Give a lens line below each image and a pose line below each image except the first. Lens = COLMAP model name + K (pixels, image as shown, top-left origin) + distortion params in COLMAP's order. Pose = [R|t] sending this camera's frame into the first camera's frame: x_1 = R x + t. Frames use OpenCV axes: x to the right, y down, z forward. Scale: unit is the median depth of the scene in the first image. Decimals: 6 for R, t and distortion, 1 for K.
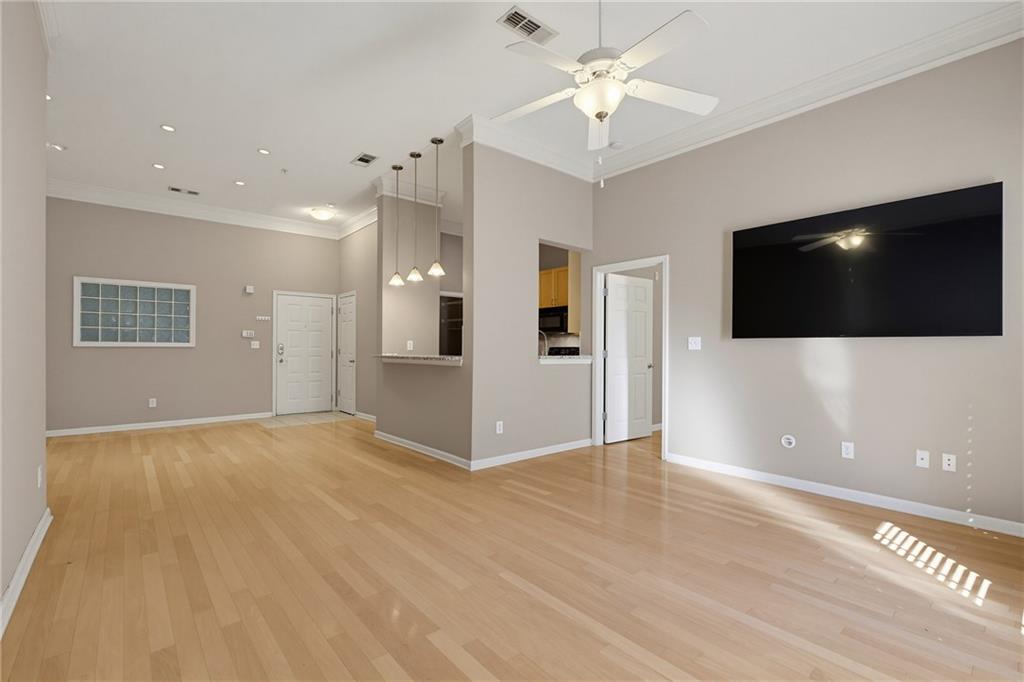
lens RADIAL K [[460.2, 0, 516.2], [0, 460.2, 344.4], [0, 0, 1]] dist [-0.003645, 0.000084]
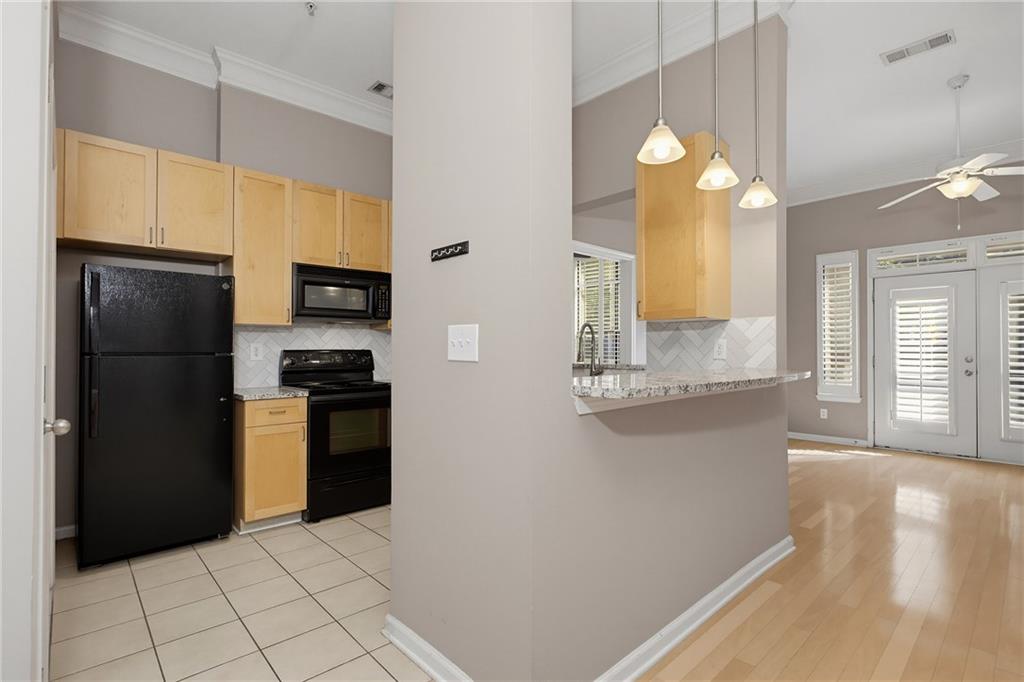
lens RADIAL K [[487.1, 0, 514.4], [0, 487.1, 345.0], [0, 0, 1]] dist [-0.004087, -0.000614]
pose [[-0.040095, 0.006070, 0.999177, -0.467286], [-0.008636, 0.999942, -0.006421, 0.001962], [-0.999159, -0.008887, -0.040040, 0.881400]]
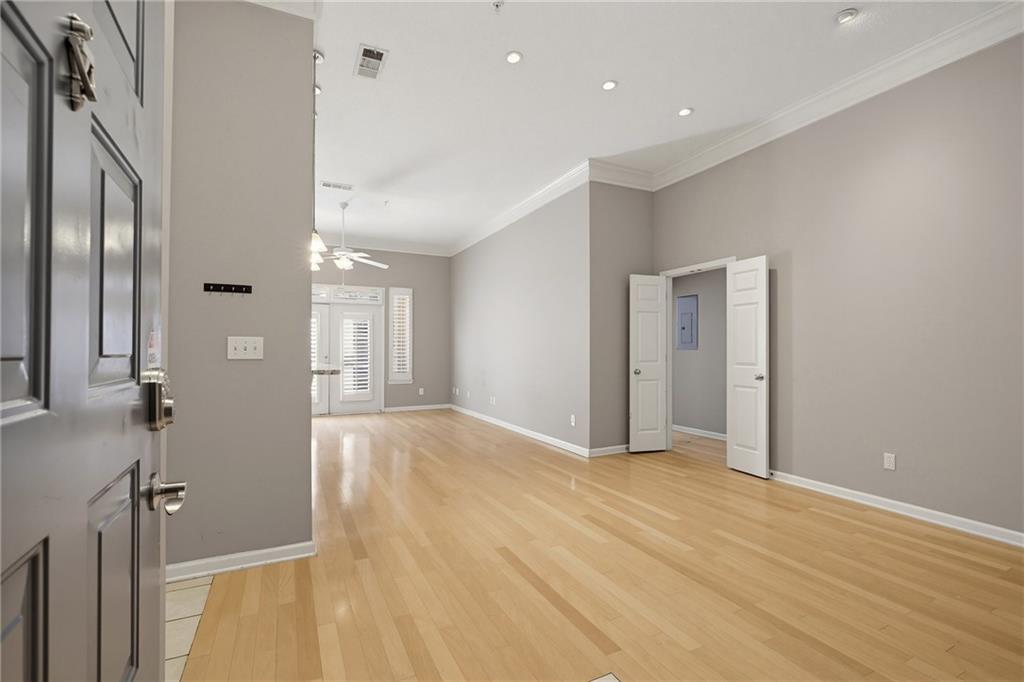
lens RADIAL K [[460.2, 0, 516.2], [0, 460.2, 344.4], [0, 0, 1]] dist [-0.003645, 0.000084]
pose [[-0.969552, 0.002919, 0.244868, -0.525256], [-0.001801, 0.999817, -0.019048, 0.003411], [-0.244879, -0.018909, -0.969369, 1.197466]]
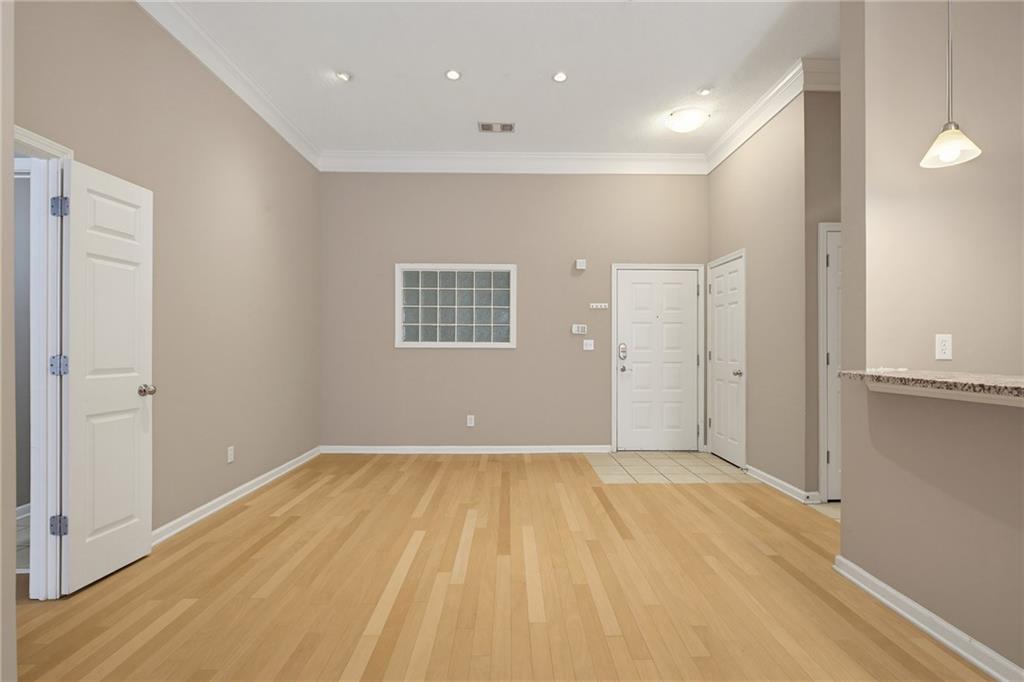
lens RADIAL K [[473.3, 0, 514.2], [0, 473.3, 342.5], [0, 0, 1]] dist [0.000484, -0.000159]
pose [[0.768598, -0.004760, -0.639714, -0.225561], [0.003780, 0.999989, -0.002900, -0.001284], [0.639720, -0.000189, 0.768608, 0.433007]]
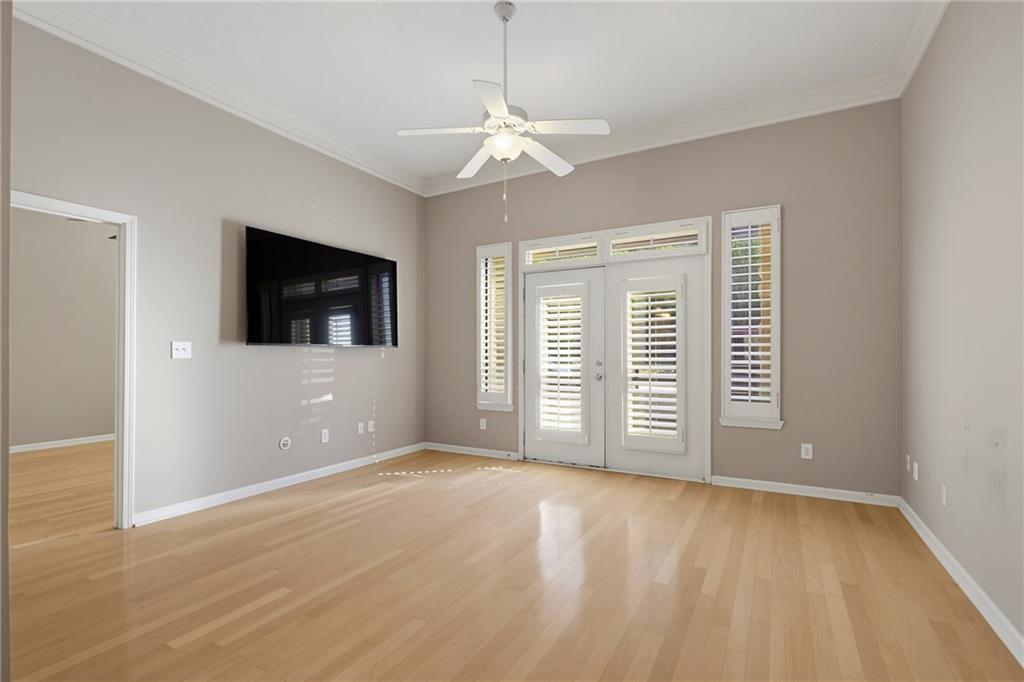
lens RADIAL K [[477.7, 0, 508.1], [0, 477.7, 351.2], [0, 0, 1]] dist [0.000676, 0.000011]
pose [[-0.339908, 0.000468, 0.940459, -0.347412], [-0.005122, 0.999984, -0.002349, -0.000813], [-0.940445, -0.005615, -0.339900, 0.503142]]
